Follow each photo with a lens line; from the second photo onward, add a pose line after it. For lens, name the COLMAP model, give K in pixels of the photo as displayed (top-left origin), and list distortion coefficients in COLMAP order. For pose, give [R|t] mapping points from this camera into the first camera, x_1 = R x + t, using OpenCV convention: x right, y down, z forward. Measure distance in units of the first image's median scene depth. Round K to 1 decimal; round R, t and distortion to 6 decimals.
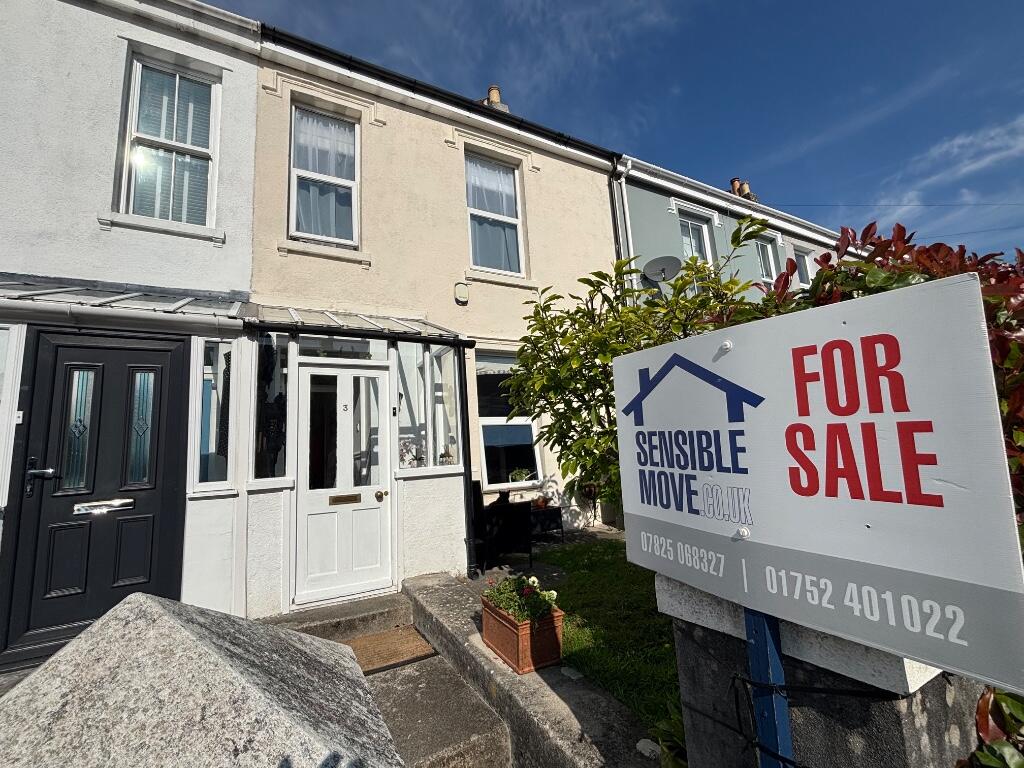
lens RADIAL K [[465.8, 0, 513.8], [0, 465.8, 381.2], [0, 0, 1]] dist [-0.007121, 0.002973]
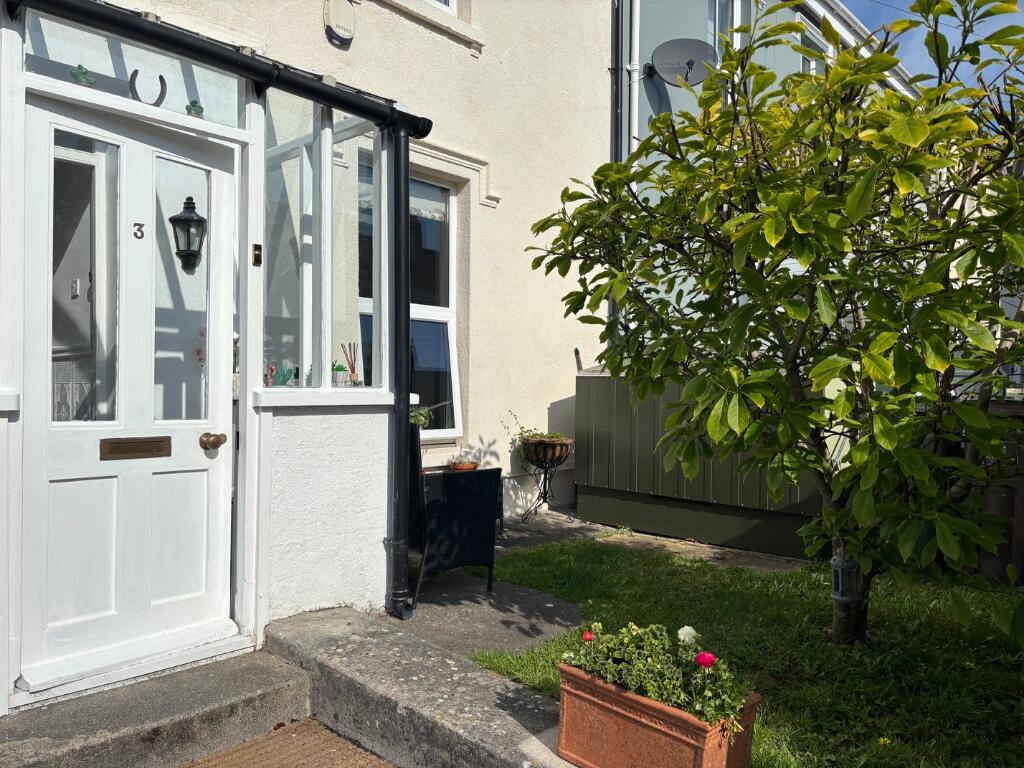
lens RADIAL K [[800.6, 0, 511.8], [0, 800.6, 394.3], [0, 0, 1]] dist [0.009904, 0.003193]
pose [[0.943848, 0.067018, 0.323511, -0.325305], [-0.118768, 0.982576, 0.142960, 0.072703], [-0.308294, -0.173355, 0.935363, 0.261006]]
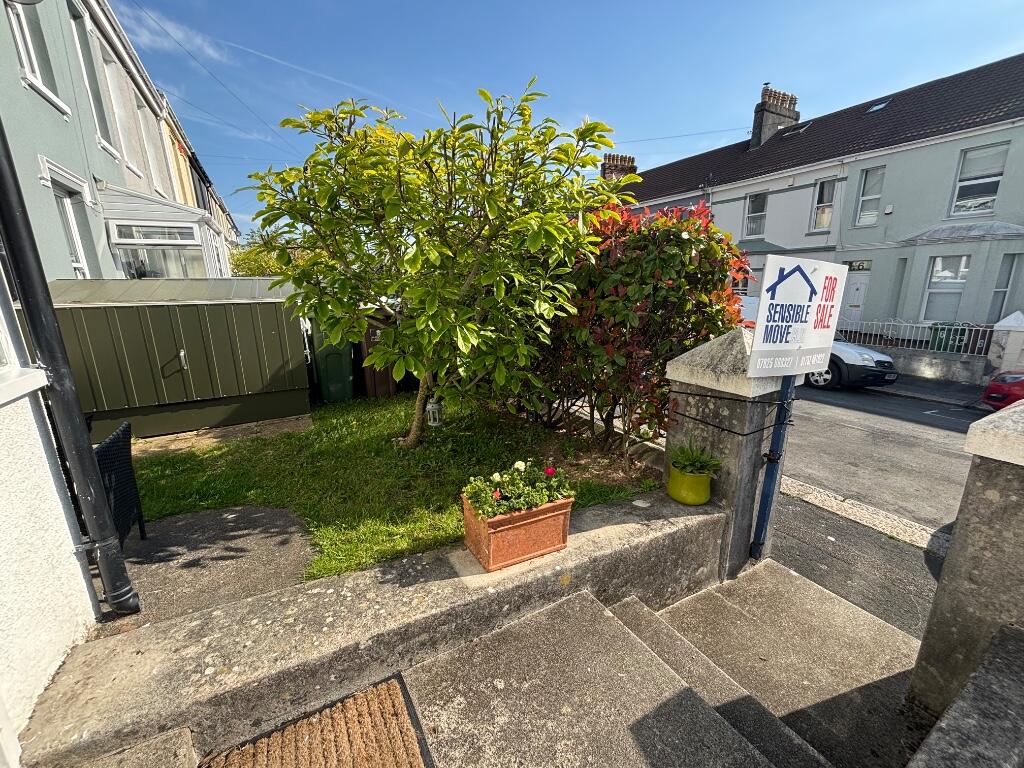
lens RADIAL K [[411.7, 0, 515.5], [0, 411.7, 385.5], [0, 0, 1]] dist [-0.001267, -0.000042]
pose [[-0.031032, -0.176425, 0.983825, -0.543764], [-0.141058, 0.975221, 0.170433, 0.119357], [-0.989515, -0.133487, -0.055150, 0.844072]]
